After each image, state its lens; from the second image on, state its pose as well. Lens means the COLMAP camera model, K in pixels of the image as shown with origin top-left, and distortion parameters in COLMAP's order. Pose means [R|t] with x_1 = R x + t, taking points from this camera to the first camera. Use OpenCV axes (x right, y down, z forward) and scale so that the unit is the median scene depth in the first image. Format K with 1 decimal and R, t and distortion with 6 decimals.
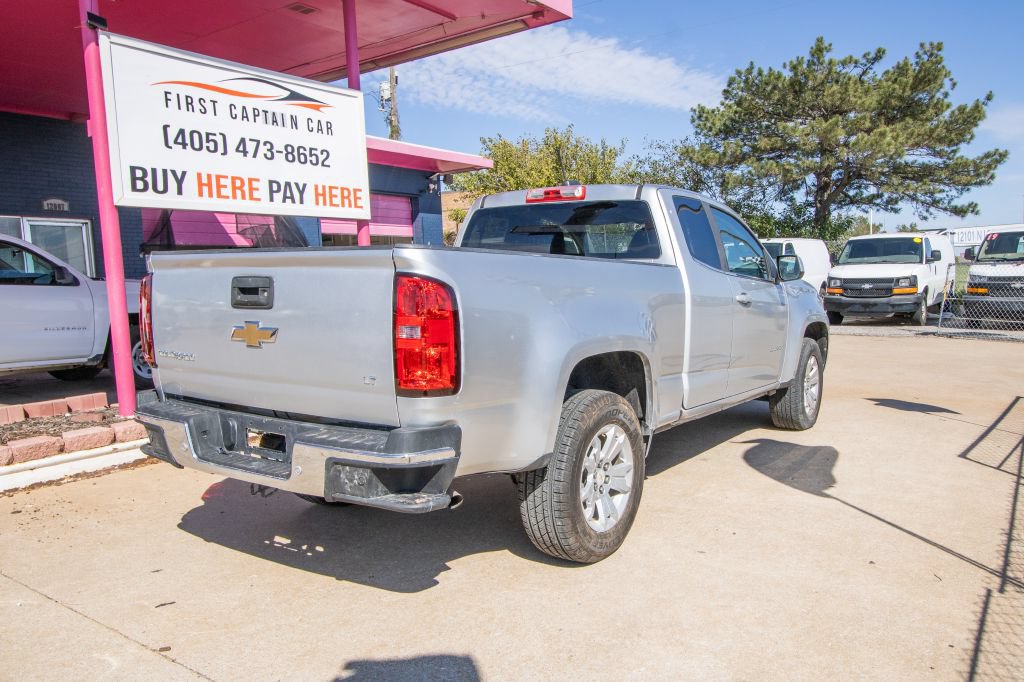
lens RADIAL K [[783.1, 0, 549.1], [0, 783.1, 364.1], [0, 0, 1]] dist [-0.023959, 0.036739]
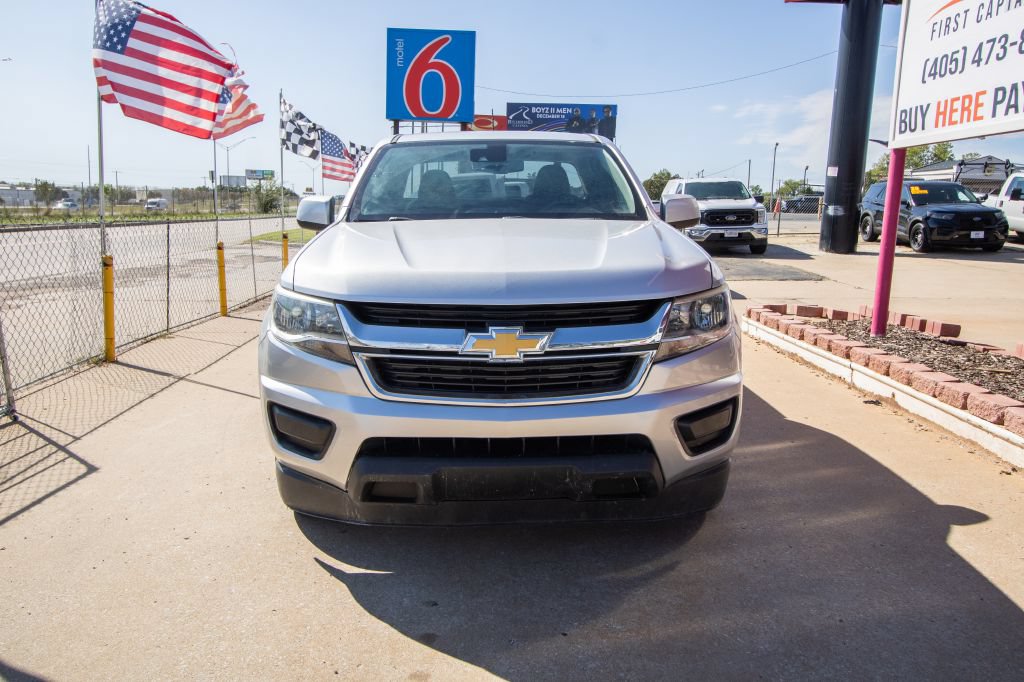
lens RADIAL K [[795.3, 0, 514.3], [0, 795.3, 330.8], [0, 0, 1]] dist [-0.019083, 0.043806]
pose [[-0.812181, 0.100077, -0.574758, 0.464672], [-0.063782, 0.964040, 0.257988, -0.171670], [0.579909, 0.246192, -0.776592, 1.330197]]
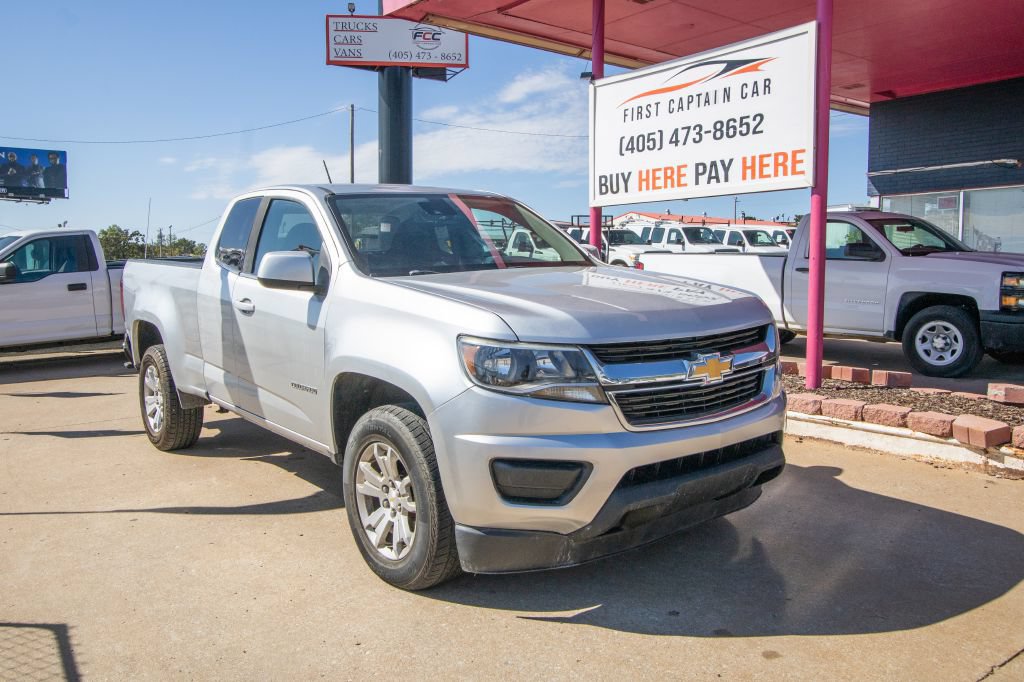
lens RADIAL K [[825.6, 0, 513.9], [0, 825.6, 336.7], [0, 0, 1]] dist [-0.012144, 0.027499]
pose [[-0.308288, 0.110615, -0.944840, 0.708227], [-0.088164, 0.985620, 0.144156, -0.142989], [0.947199, 0.127743, -0.294103, 1.074324]]
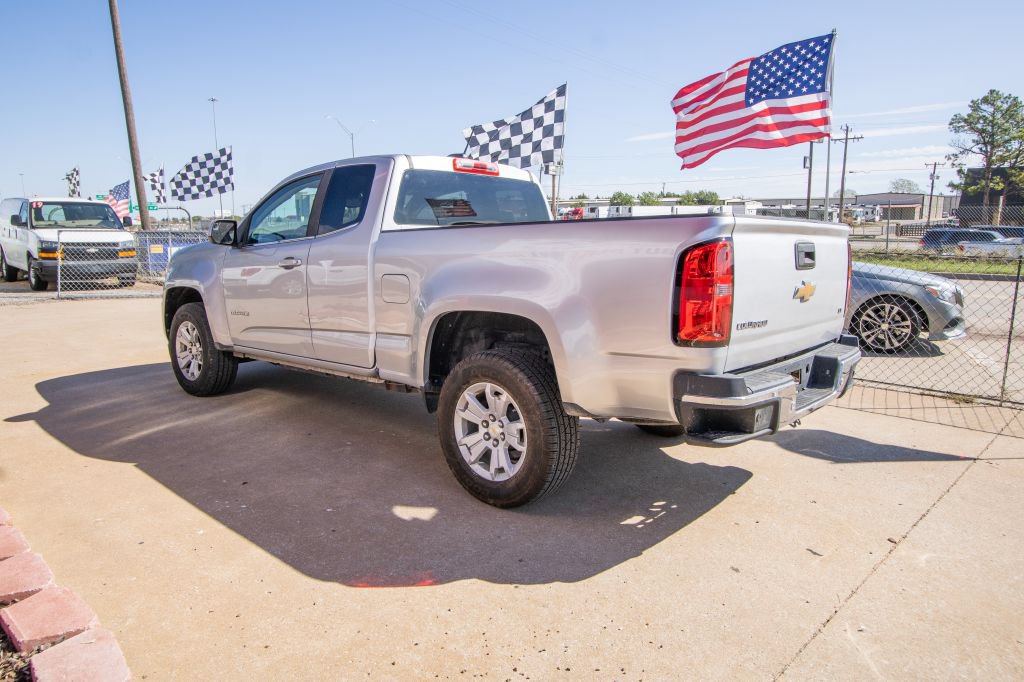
lens RADIAL K [[689.8, 0, 505.8], [0, 689.8, 326.0], [0, 0, 1]] dist [-0.015909, 0.018152]
pose [[0.150601, -0.116653, 0.981688, -0.627728], [0.107340, 0.989072, 0.101064, -0.059218], [-0.982750, 0.090154, 0.161477, 0.539532]]
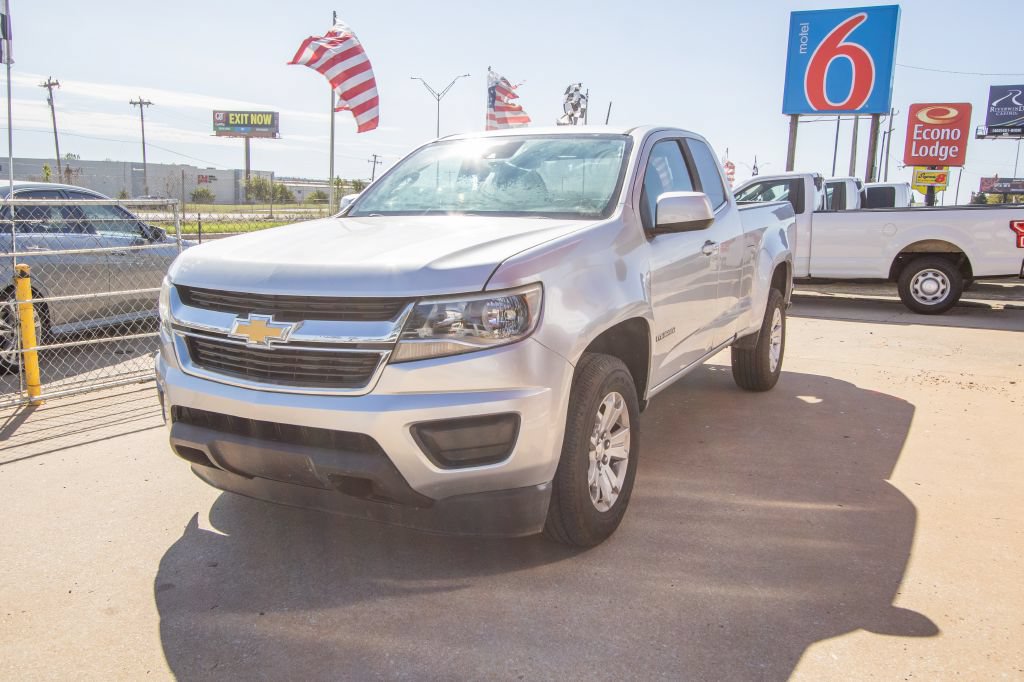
lens RADIAL K [[861.1, 0, 523.8], [0, 861.1, 343.5], [0, 0, 1]] dist [-0.009487, 0.020699]
pose [[-0.993691, 0.018494, -0.110613, 0.178972], [-0.012640, 0.961556, 0.274319, -0.181218], [0.111434, 0.273986, -0.955256, 1.459170]]
